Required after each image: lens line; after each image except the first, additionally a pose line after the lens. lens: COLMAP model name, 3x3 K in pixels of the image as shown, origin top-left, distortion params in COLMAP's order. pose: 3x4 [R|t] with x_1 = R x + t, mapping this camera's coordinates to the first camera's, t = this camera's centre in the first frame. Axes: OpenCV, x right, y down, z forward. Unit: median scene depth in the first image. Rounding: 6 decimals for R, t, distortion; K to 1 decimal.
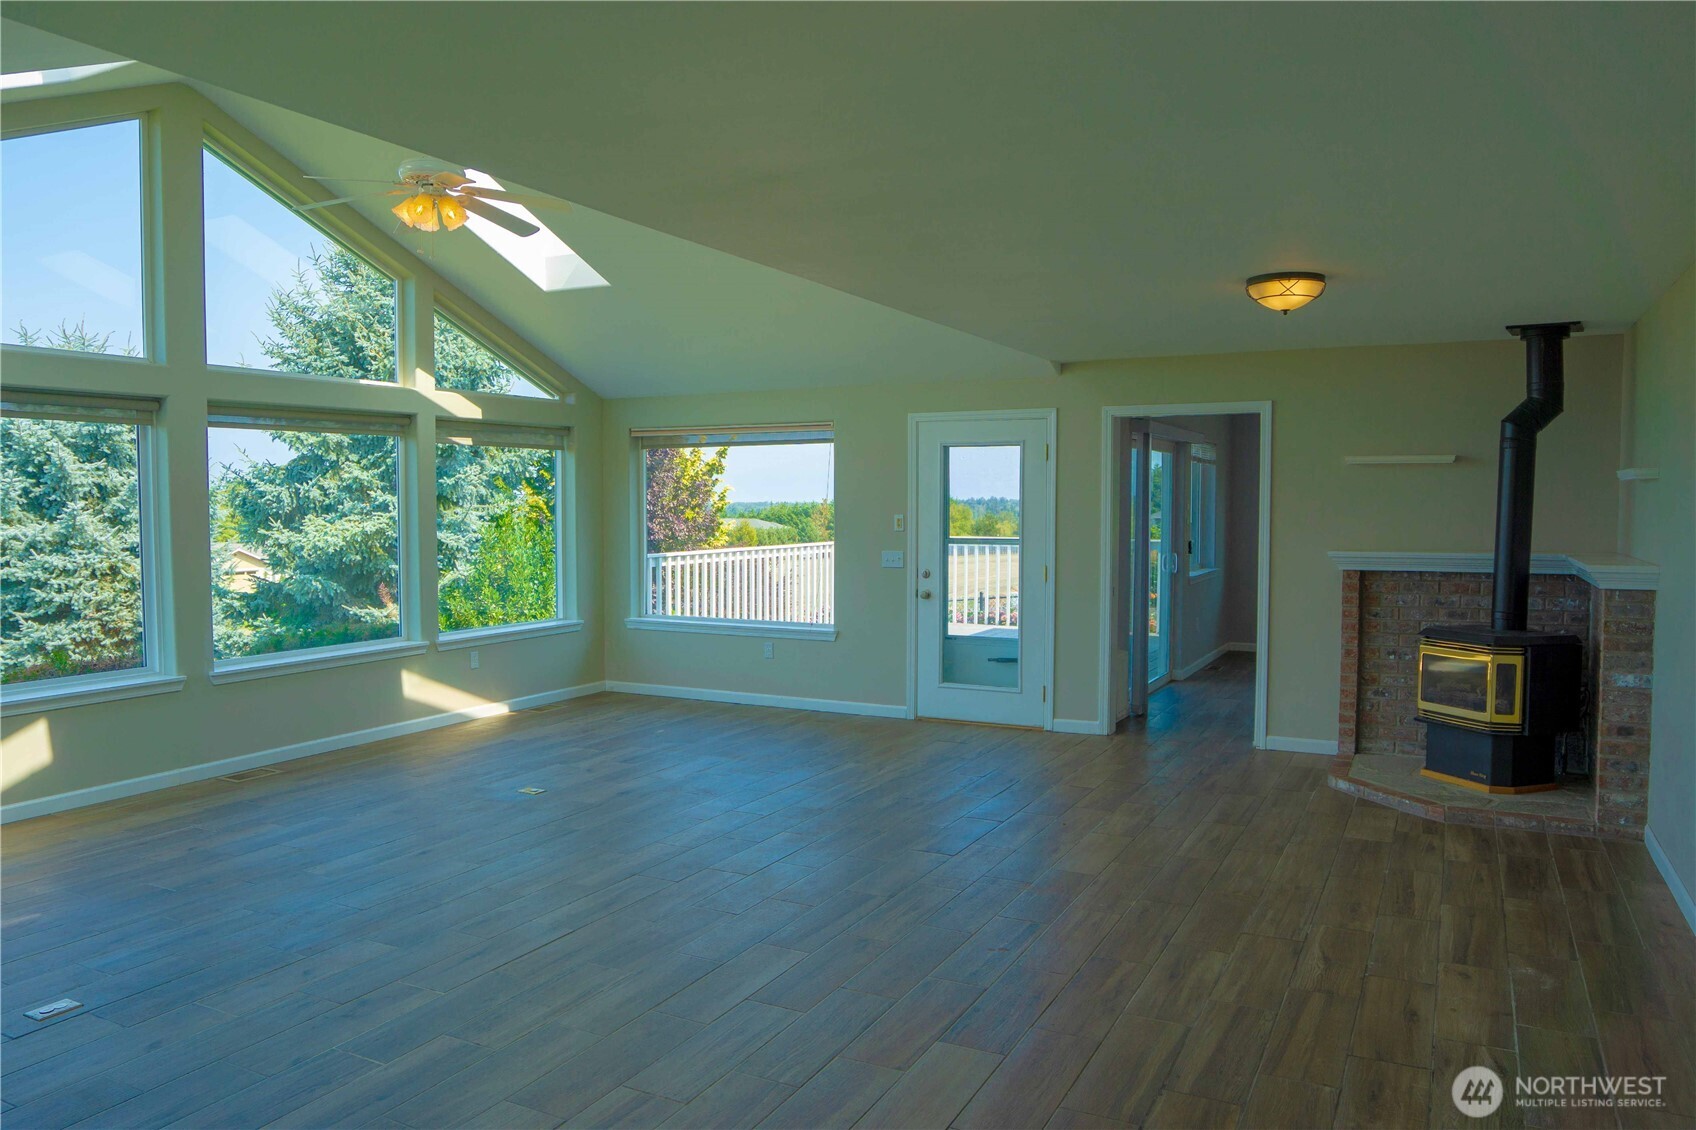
lens RADIAL K [[1203.0, 0, 850.1], [0, 1203.0, 559.6], [0, 0, 1]] dist [-0.072051, 0.042056]
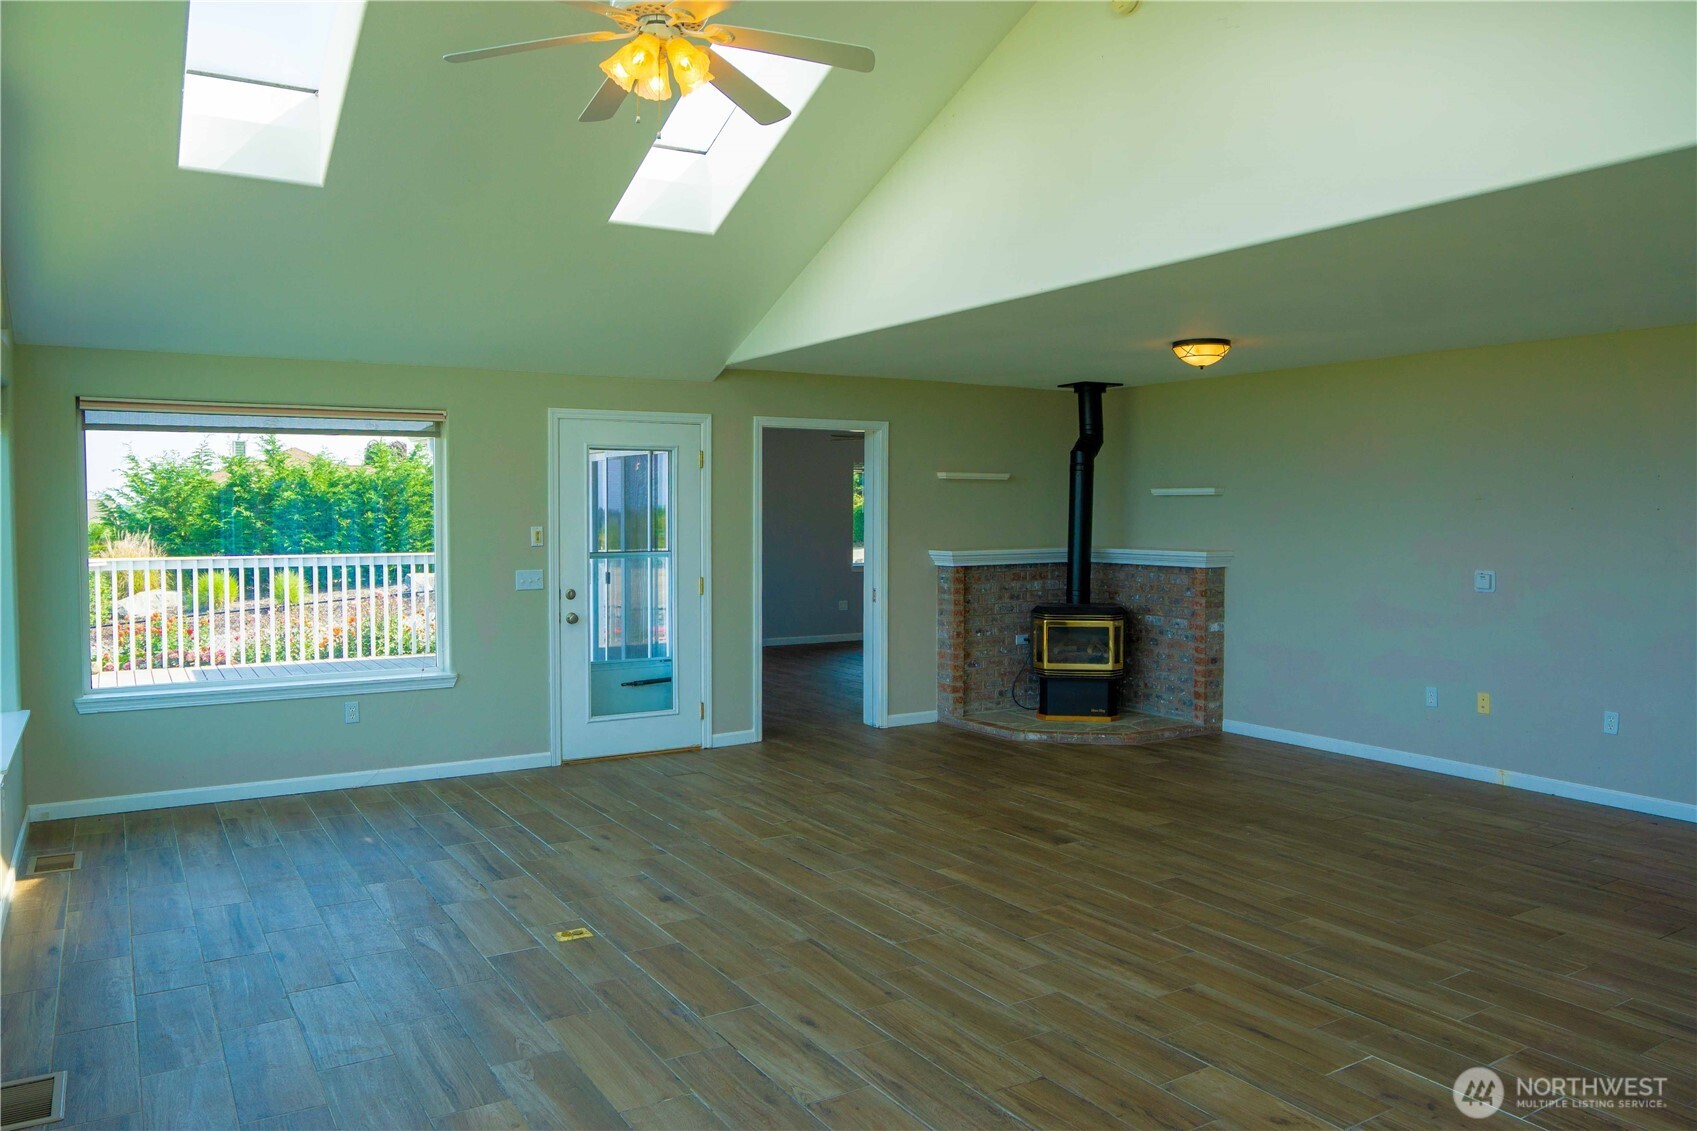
lens RADIAL K [[1203.7, 0, 855.2], [0, 1203.7, 564.7], [0, 0, 1]] dist [-0.072051, 0.042056]
pose [[0.512994, -0.039827, 0.857468, -0.111213], [0.042393, 0.998880, 0.021033, -0.003751], [-0.857345, 0.025560, 0.514107, 0.073913]]
